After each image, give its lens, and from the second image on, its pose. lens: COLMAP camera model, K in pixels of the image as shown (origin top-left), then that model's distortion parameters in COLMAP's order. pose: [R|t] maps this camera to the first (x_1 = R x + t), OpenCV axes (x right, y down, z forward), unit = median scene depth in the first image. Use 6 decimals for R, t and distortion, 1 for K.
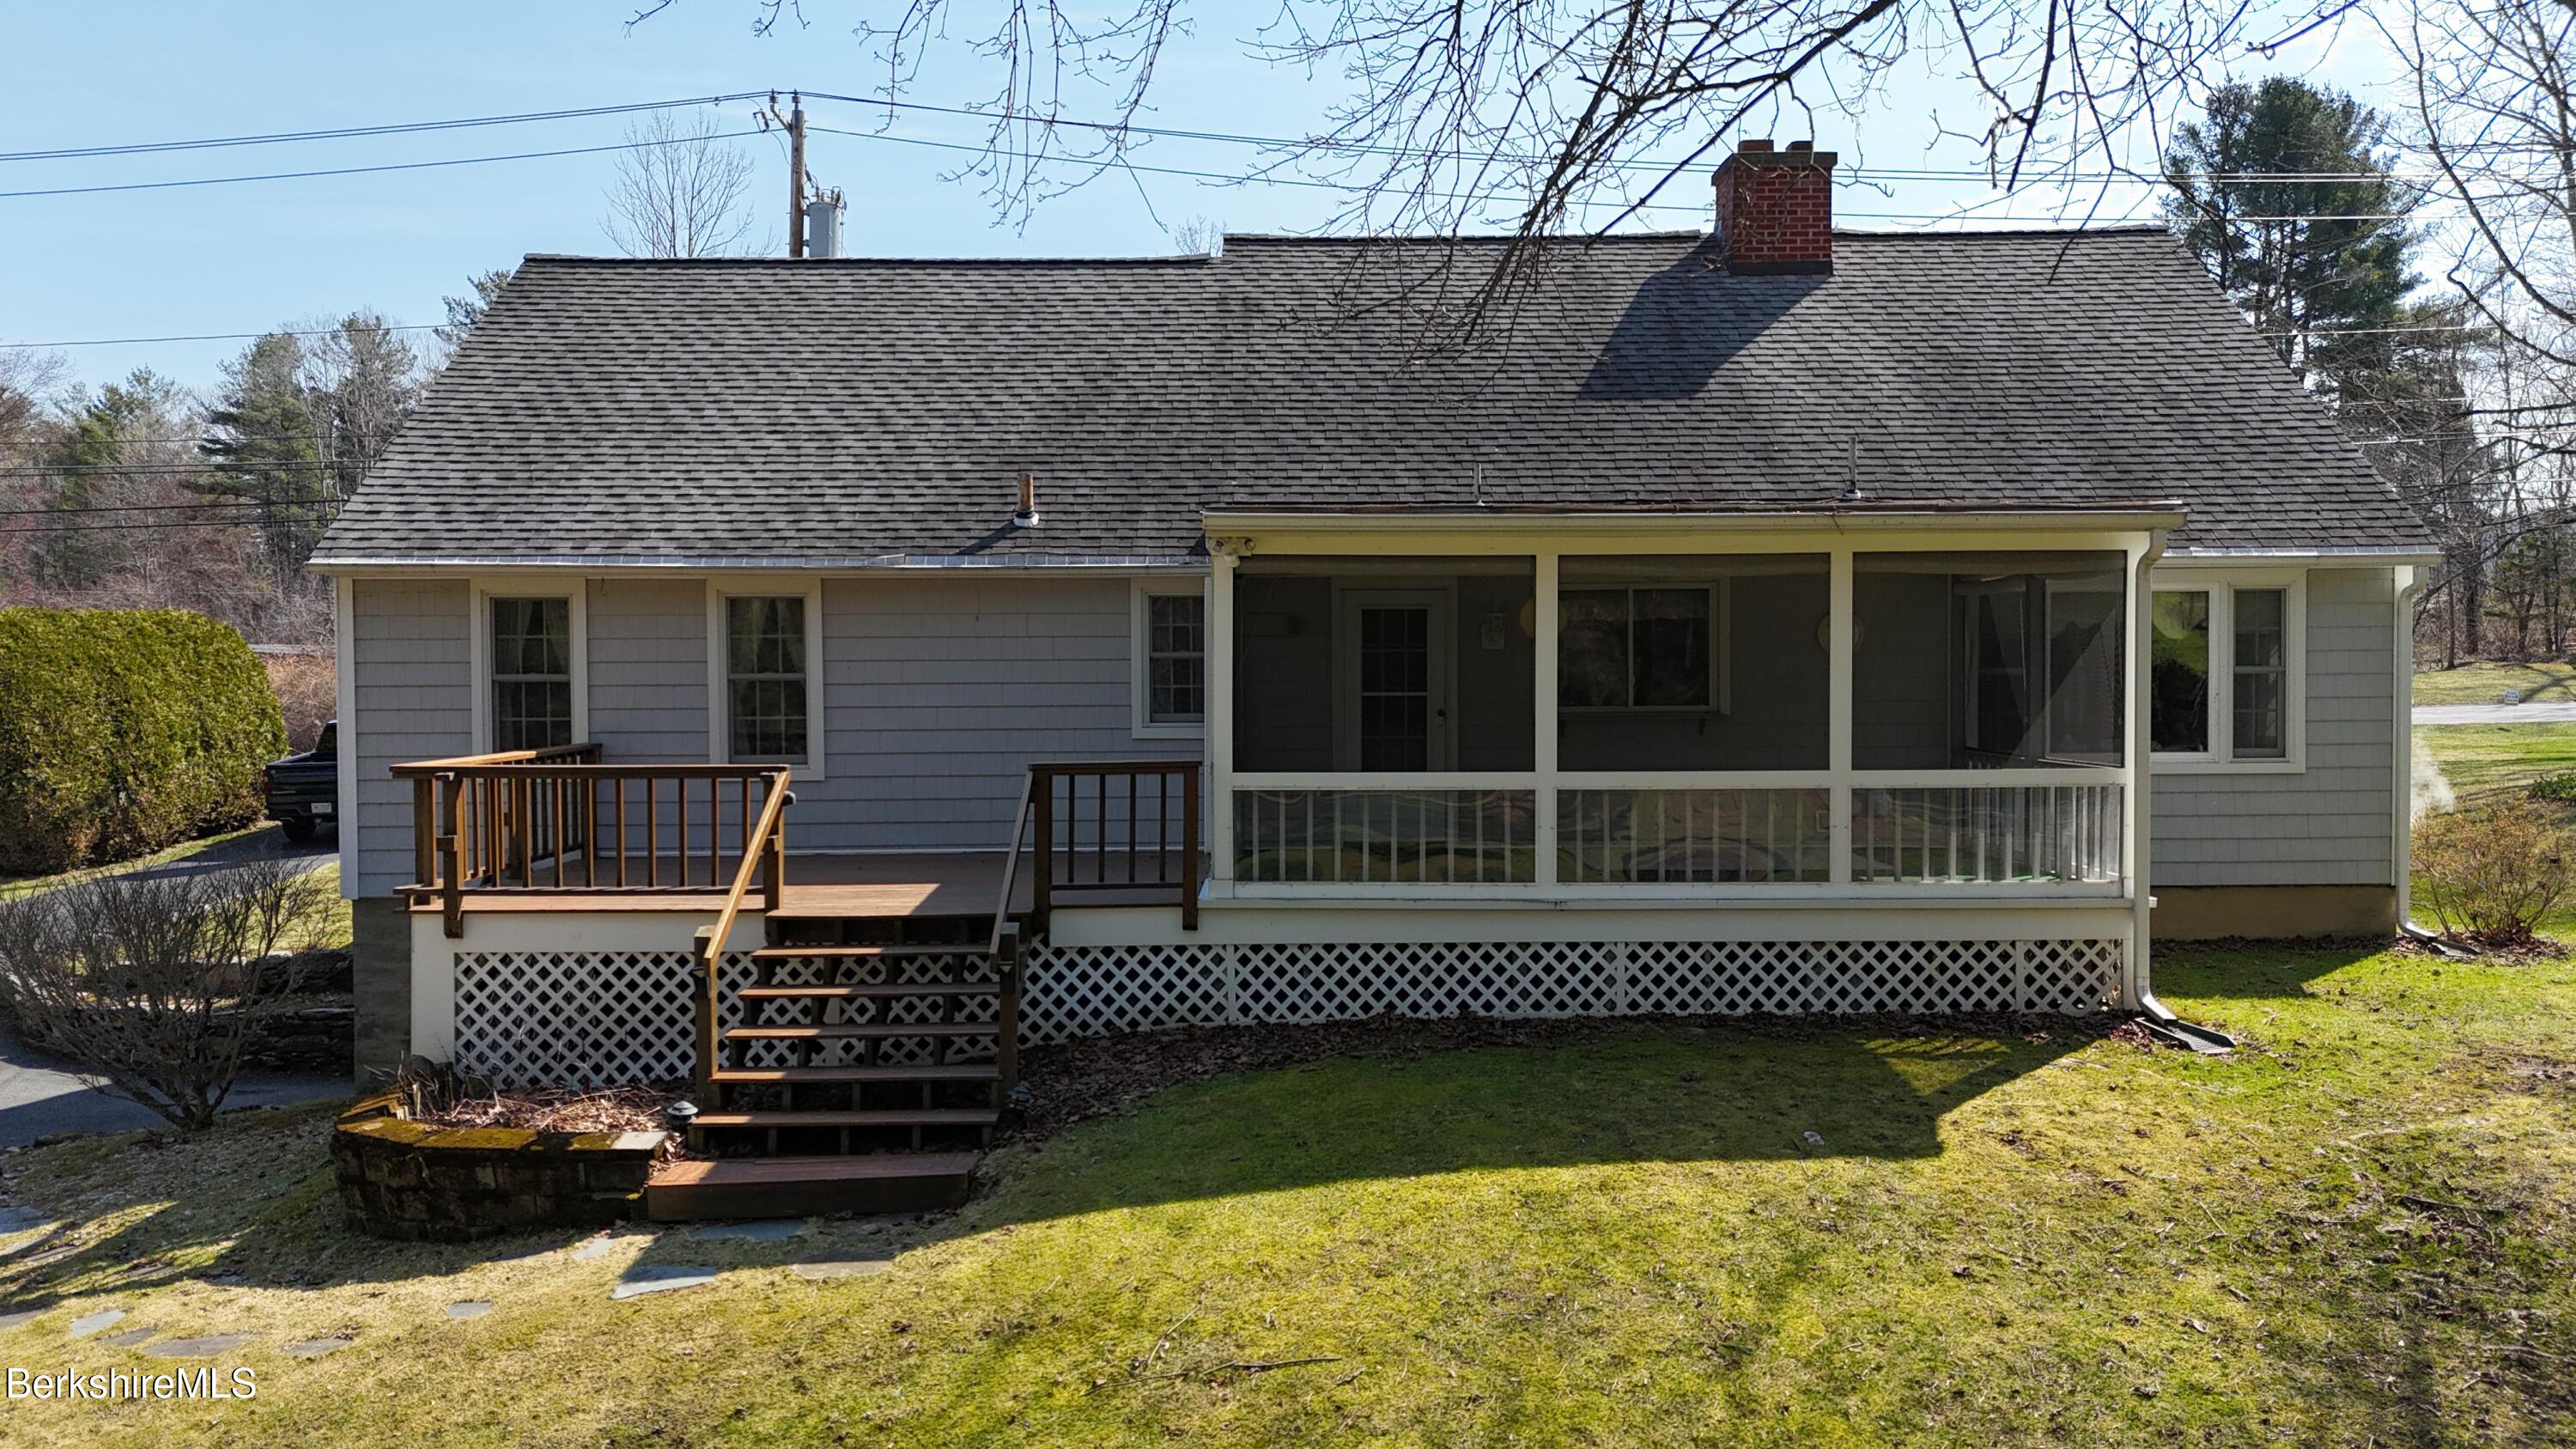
lens RADIAL K [[1791.4, 0, 1280.8], [0, 1791.4, 707.0], [0, 0, 1]] dist [0.147231, -0.169376]
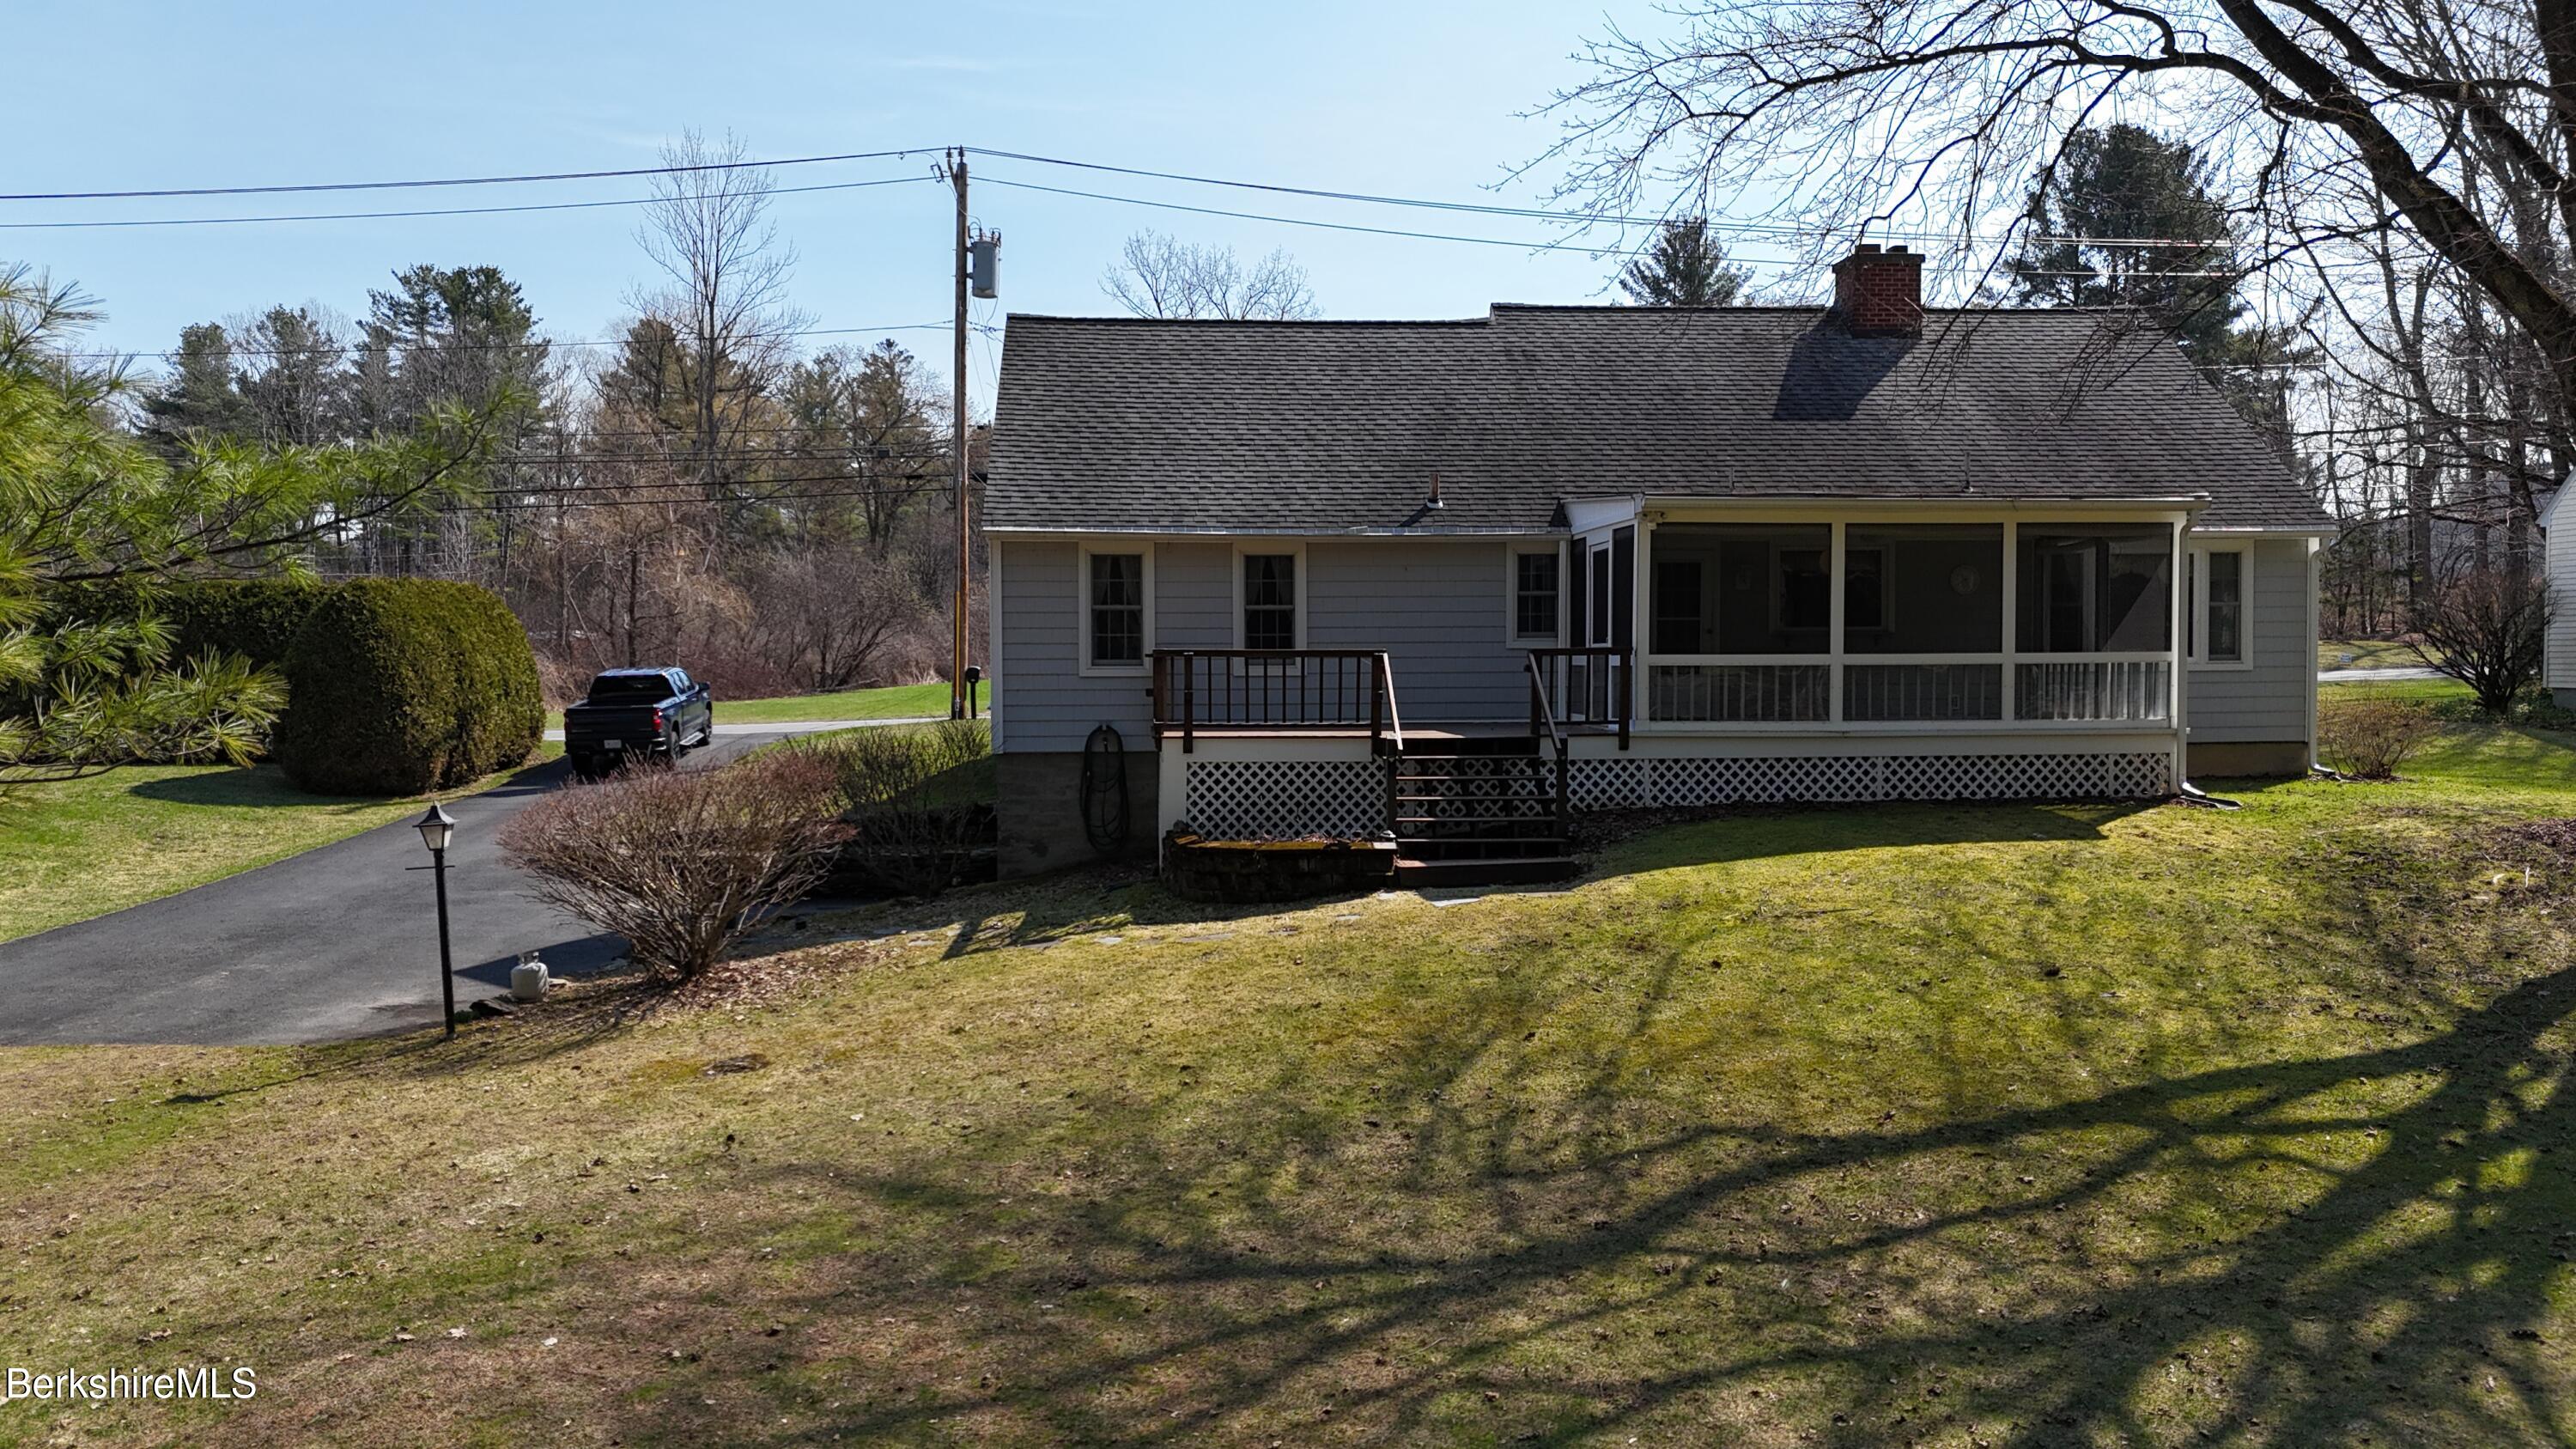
lens RADIAL K [[1791.4, 0, 1280.8], [0, 1791.4, 707.0], [0, 0, 1]] dist [0.147231, -0.169376]
pose [[0.997007, -0.000994, 0.077307, -0.490124], [0.000900, 0.999999, 0.001252, 0.081620], [-0.077308, -0.001178, 0.997007, -0.625958]]
